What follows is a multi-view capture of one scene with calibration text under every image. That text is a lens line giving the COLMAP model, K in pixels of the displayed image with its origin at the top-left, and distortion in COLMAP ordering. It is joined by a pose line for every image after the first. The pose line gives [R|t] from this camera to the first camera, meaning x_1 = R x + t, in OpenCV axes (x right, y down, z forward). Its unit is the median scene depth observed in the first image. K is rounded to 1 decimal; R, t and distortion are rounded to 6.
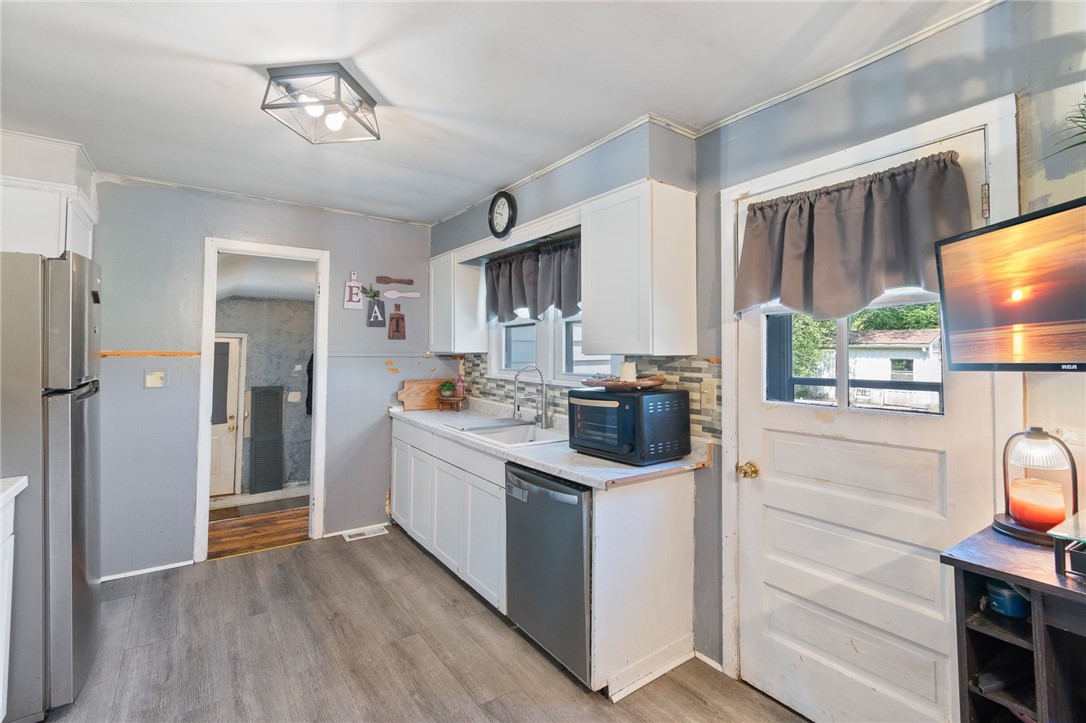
lens RADIAL K [[494.4, 0, 528.0], [0, 494.4, 340.6], [0, 0, 1]] dist [-0.004629, -0.001790]
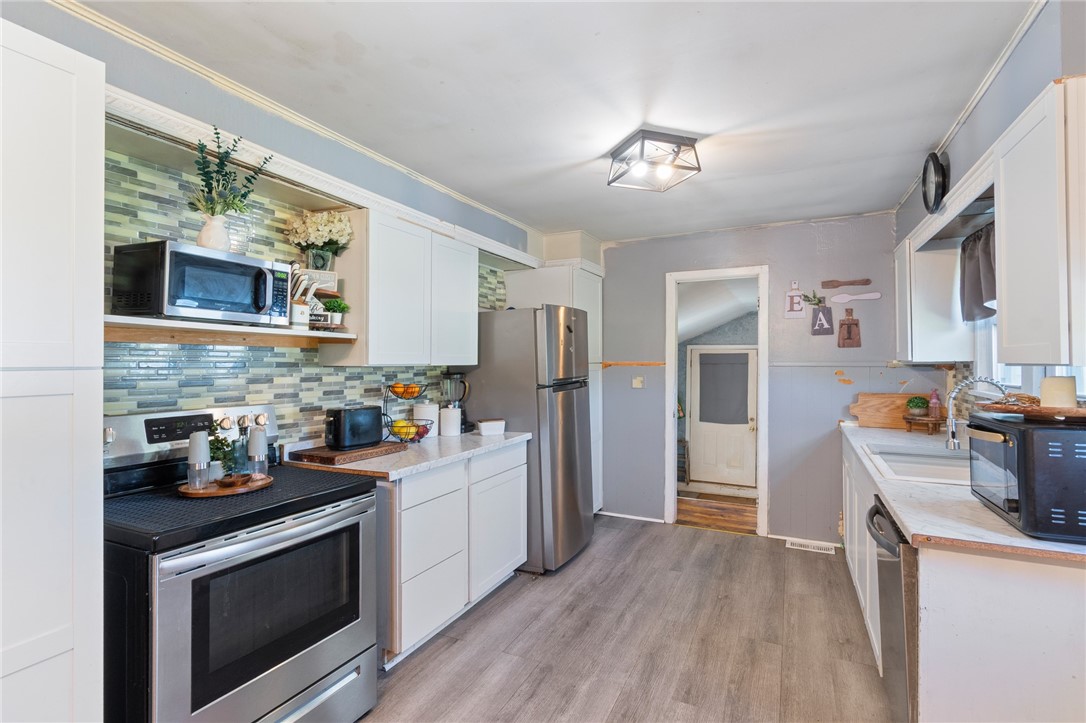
lens RADIAL K [[494.4, 0, 552.5], [0, 494.4, 362.3], [0, 0, 1]] dist [-0.004629, -0.001790]
pose [[0.498612, -0.002938, -0.866820, 0.294372], [0.026522, 0.999578, 0.011868, -0.000315], [0.866420, -0.028907, 0.498479, 0.087952]]
